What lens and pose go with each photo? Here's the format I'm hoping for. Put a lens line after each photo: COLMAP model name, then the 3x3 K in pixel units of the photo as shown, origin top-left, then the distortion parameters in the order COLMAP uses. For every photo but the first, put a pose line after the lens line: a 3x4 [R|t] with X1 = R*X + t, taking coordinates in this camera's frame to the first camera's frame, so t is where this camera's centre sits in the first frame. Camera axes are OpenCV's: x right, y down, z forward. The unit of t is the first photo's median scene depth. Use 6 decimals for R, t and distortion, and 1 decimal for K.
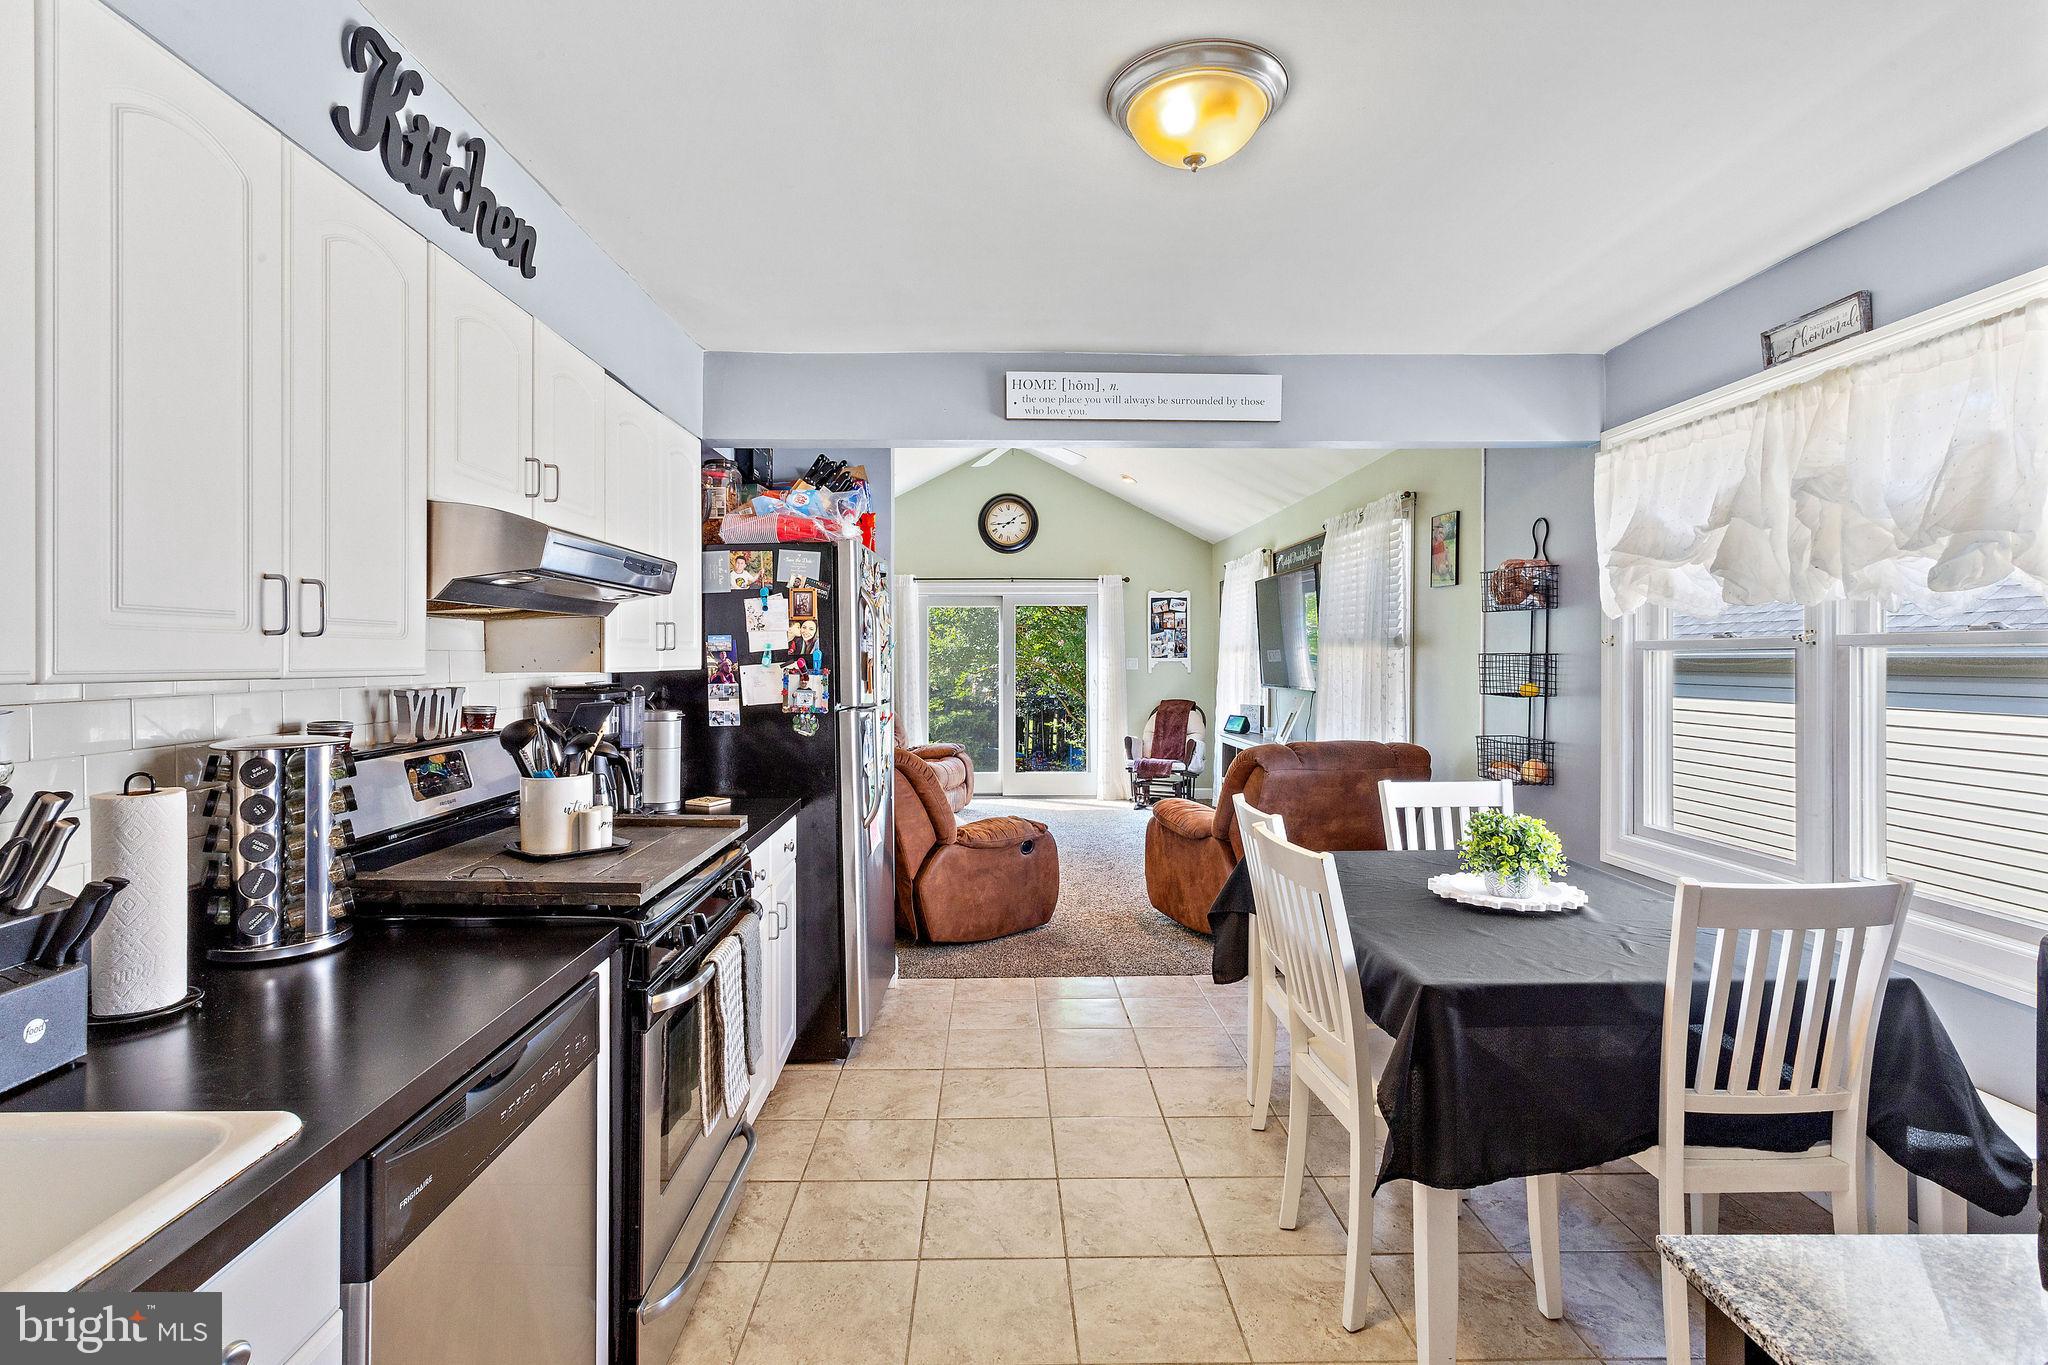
lens RADIAL K [[962.5, 0, 1008.6], [0, 962.5, 661.8], [0, 0, 1]] dist [0.003630, 0.000728]
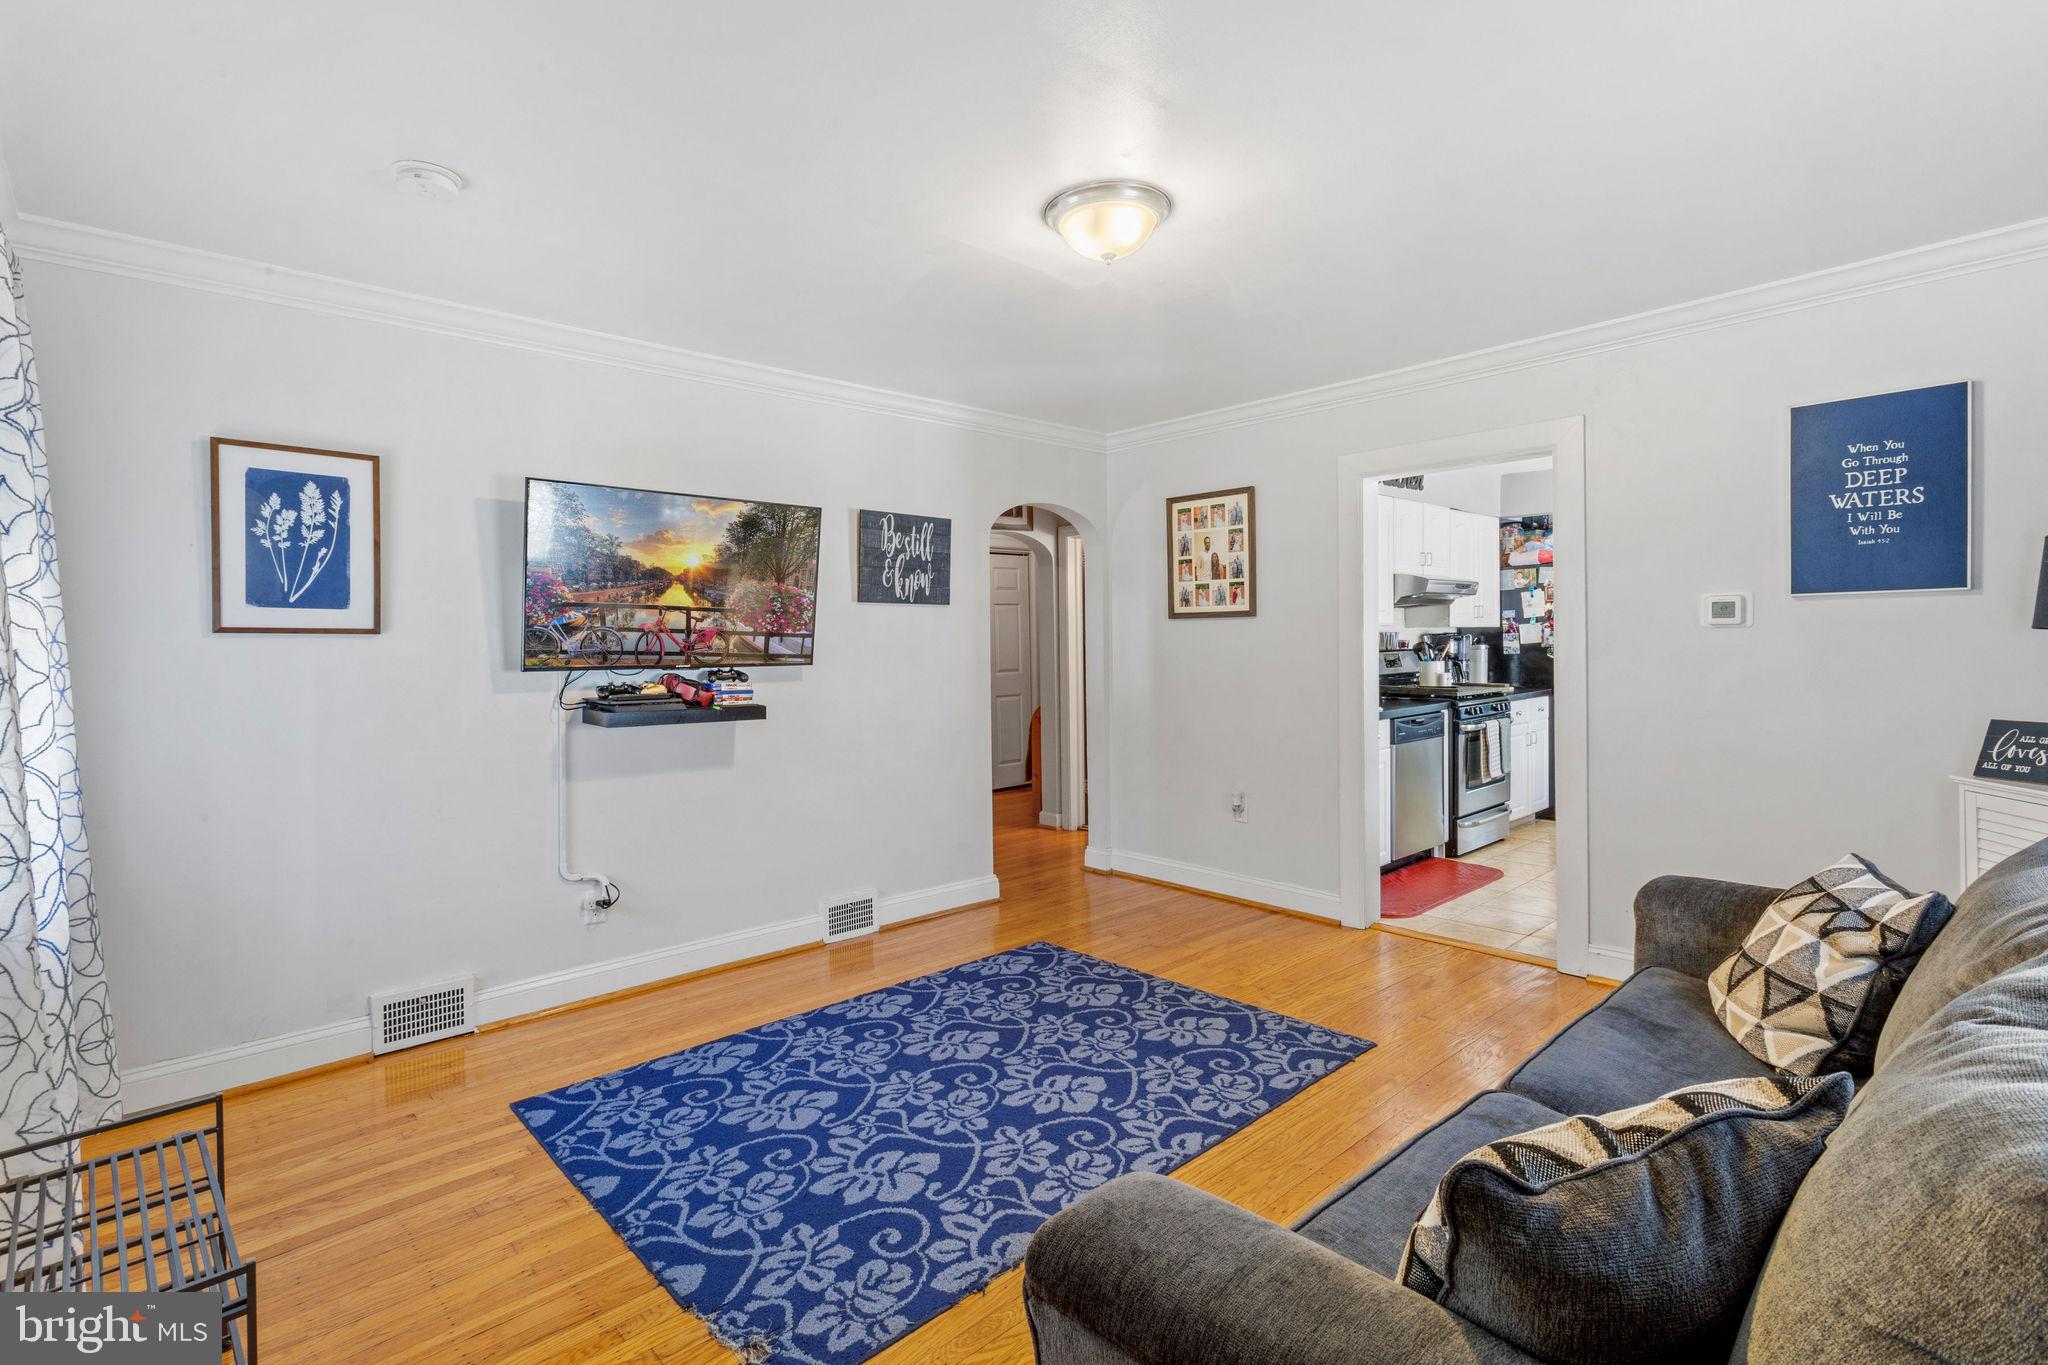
lens RADIAL K [[974.2, 0, 1007.0], [0, 974.2, 640.7], [0, 0, 1]] dist [-0.000878, 0.000727]
pose [[0.656913, -0.007697, -0.753927, 0.575394], [0.008231, 0.999962, -0.003037, 0.035898], [0.753922, -0.004210, 0.656951, -1.206129]]
